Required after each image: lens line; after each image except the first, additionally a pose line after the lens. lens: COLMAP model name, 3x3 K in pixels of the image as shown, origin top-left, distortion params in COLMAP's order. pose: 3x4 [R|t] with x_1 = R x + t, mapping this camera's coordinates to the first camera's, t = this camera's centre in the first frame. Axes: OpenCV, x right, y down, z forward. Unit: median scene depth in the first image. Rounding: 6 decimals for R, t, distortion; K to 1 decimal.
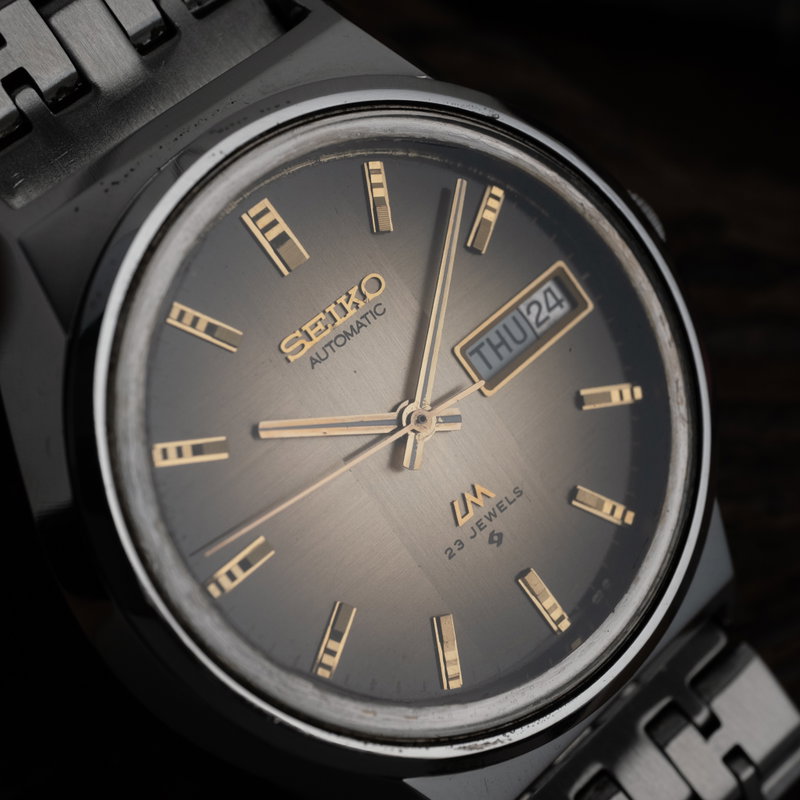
lens RADIAL K [[1443.3, 0, 400.0], [0, 1443.3, 400.0], [0, 0, 1]] dist [0.014895, 0.103982]
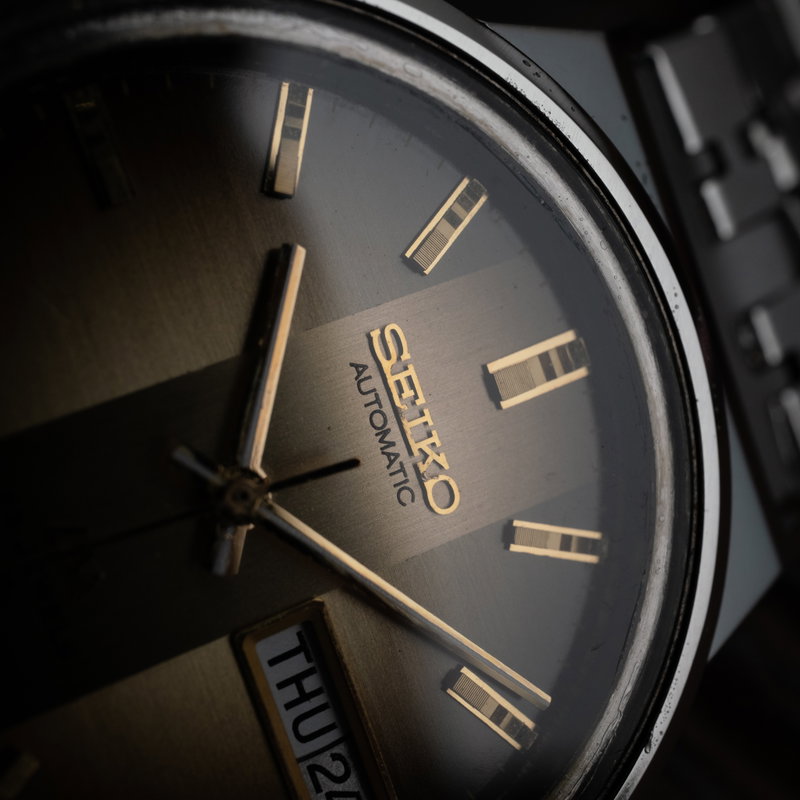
lens RADIAL K [[1443.3, 0, 400.0], [0, 1443.3, 400.0], [0, 0, 1]] dist [0.014895, 0.103982]
pose [[-0.142739, 0.868151, -0.475330, 0.256202], [-0.935131, -0.275635, -0.222610, 0.096538], [-0.324277, 0.412721, 0.851179, 0.417491]]
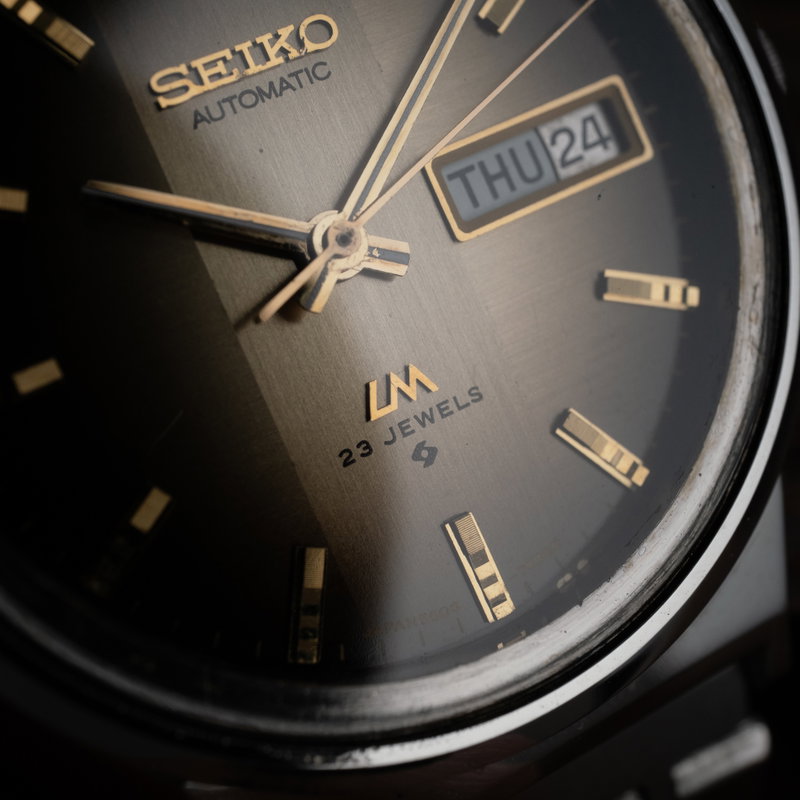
lens RADIAL K [[1443.3, 0, 400.0], [0, 1443.3, 400.0], [0, 0, 1]] dist [0.014895, 0.103982]
pose [[0.974716, 0.205292, -0.088224, 0.107356], [-0.209524, 0.976916, -0.041643, 0.101238], [0.077638, 0.059075, 0.995230, 0.354214]]
